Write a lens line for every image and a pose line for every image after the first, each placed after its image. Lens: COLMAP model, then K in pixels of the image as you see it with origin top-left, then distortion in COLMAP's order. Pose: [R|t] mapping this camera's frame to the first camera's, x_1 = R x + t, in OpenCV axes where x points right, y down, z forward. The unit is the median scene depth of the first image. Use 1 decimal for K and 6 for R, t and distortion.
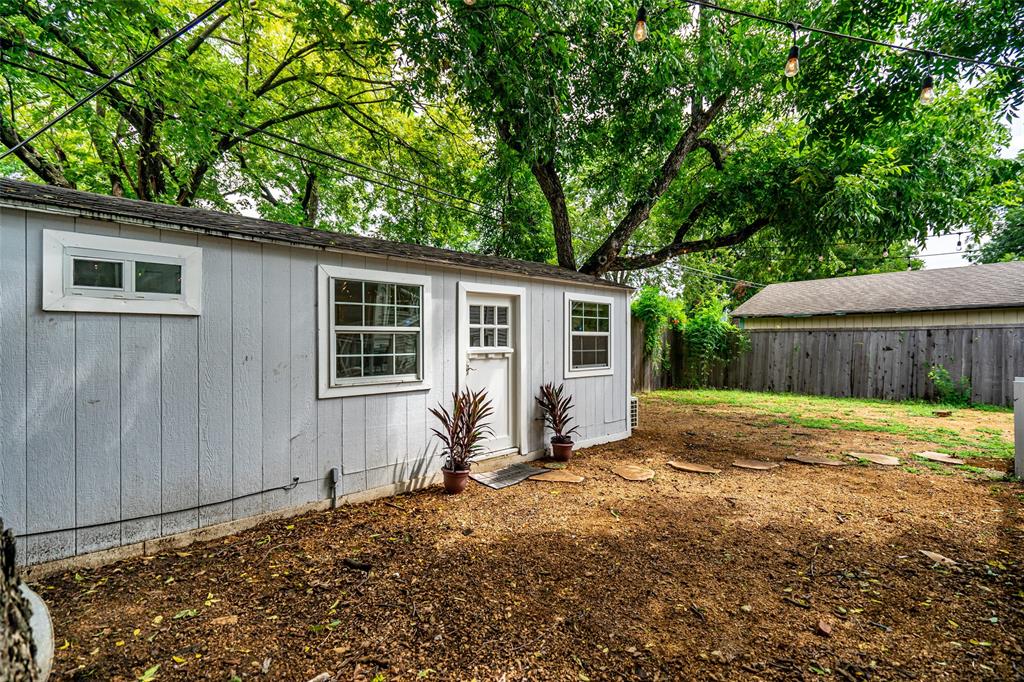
lens RADIAL K [[467.8, 0, 509.7], [0, 467.8, 347.9], [0, 0, 1]] dist [-0.004715, -0.000108]
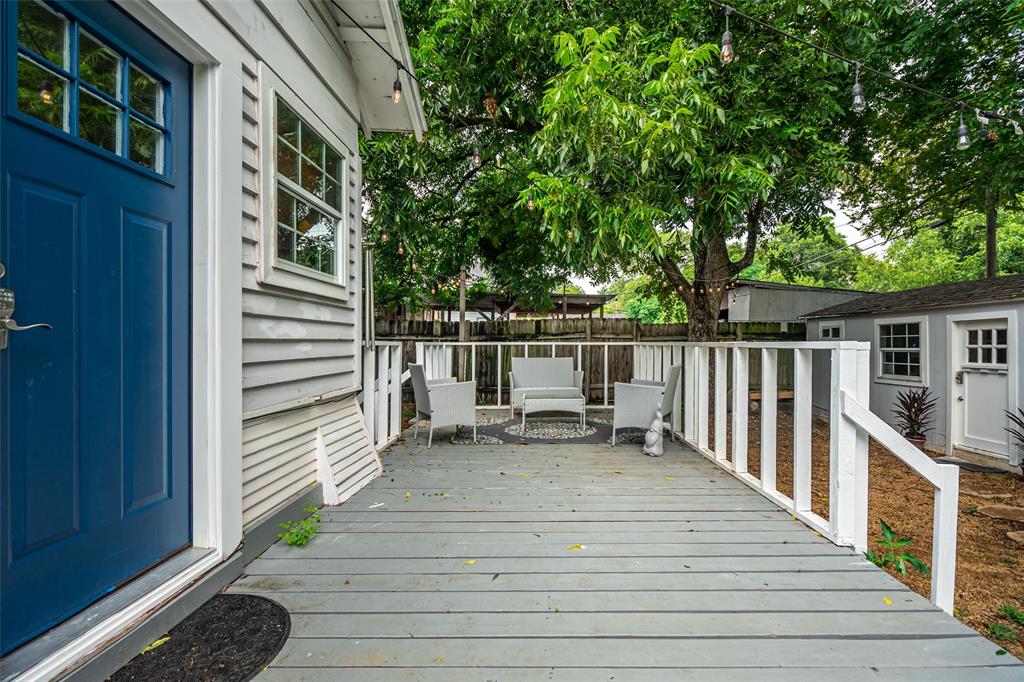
lens RADIAL K [[473.5, 0, 541.8], [0, 473.5, 343.5], [0, 0, 1]] dist [-0.001466, 0.000038]
pose [[-0.666728, 0.001108, -0.745300, 1.622863], [-0.007826, 0.999933, 0.008488, -0.054408], [0.745260, 0.011492, -0.666675, 0.957109]]
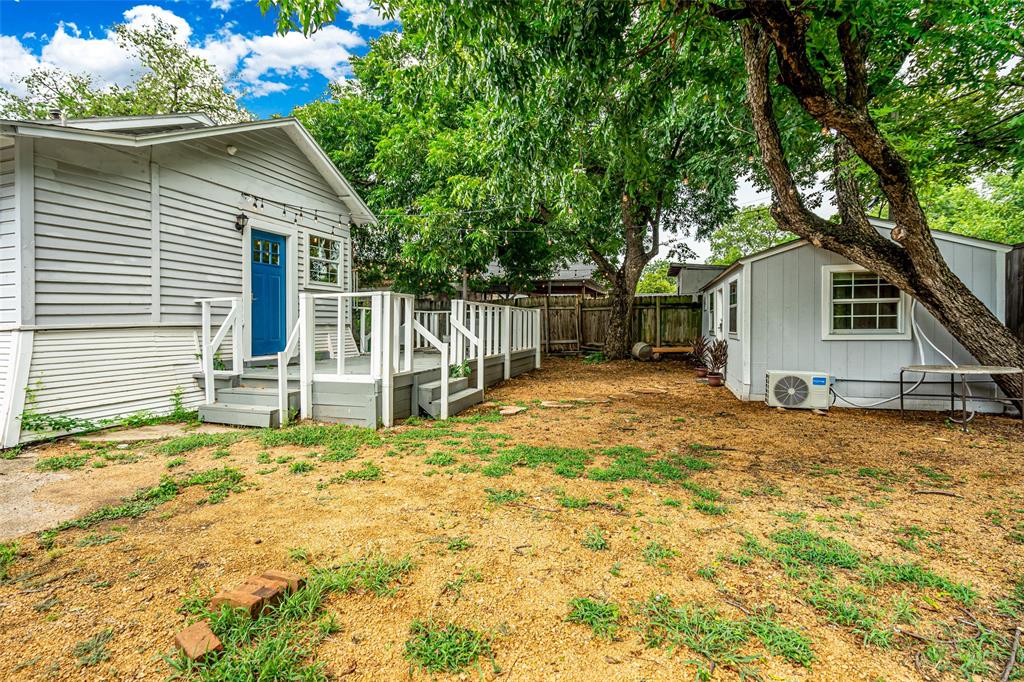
lens RADIAL K [[456.1, 0, 499.7], [0, 456.1, 325.2], [0, 0, 1]] dist [-0.002391, -0.000005]
pose [[-0.875167, 0.007812, -0.483757, 1.638950], [0.004250, 0.999955, 0.008459, 0.011458], [0.483802, 0.005347, -0.875161, 2.146696]]
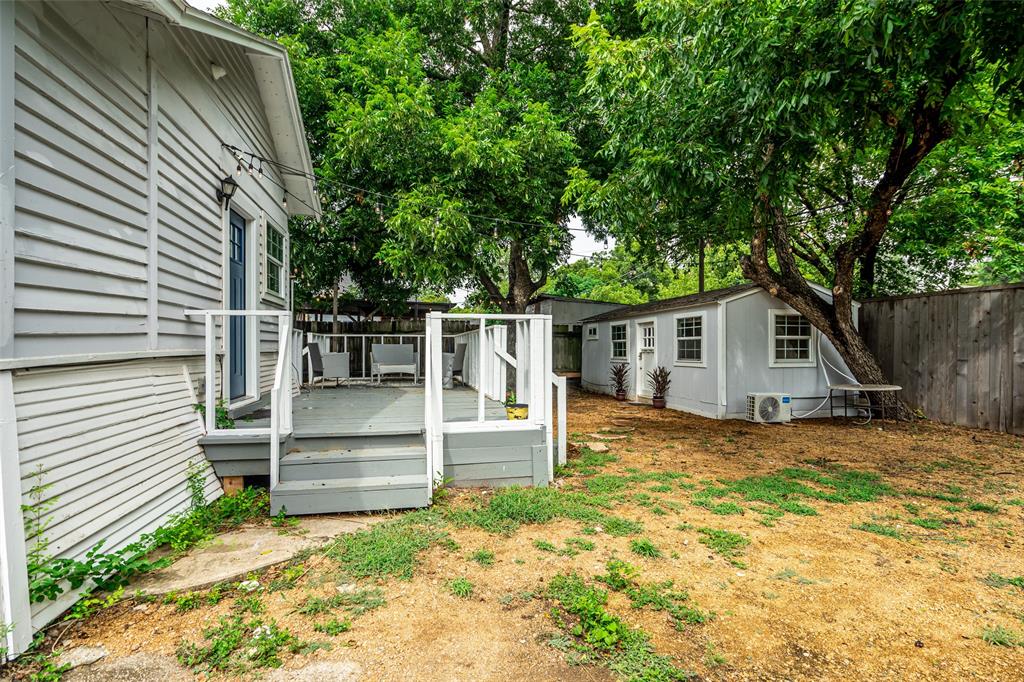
lens RADIAL K [[467.8, 0, 509.7], [0, 467.8, 347.9], [0, 0, 1]] dist [-0.004715, -0.000108]
pose [[-0.497483, -0.001810, -0.867472, 2.126254], [-0.008912, 0.999956, 0.003025, 0.001154], [0.867428, 0.009236, -0.497477, 1.508390]]
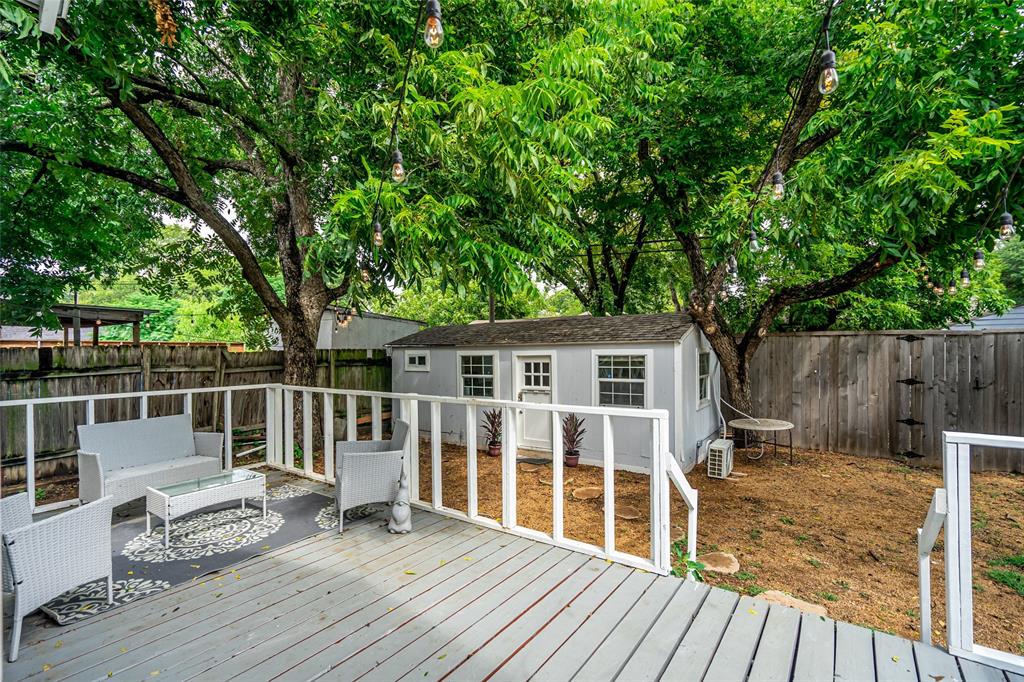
lens RADIAL K [[467.8, 0, 509.7], [0, 467.8, 347.9], [0, 0, 1]] dist [-0.004715, -0.000108]
pose [[0.199808, -0.005667, -0.979819, 1.608448], [-0.000008, 0.999983, -0.005786, -0.131982], [0.979835, 0.001164, 0.199804, 0.561190]]
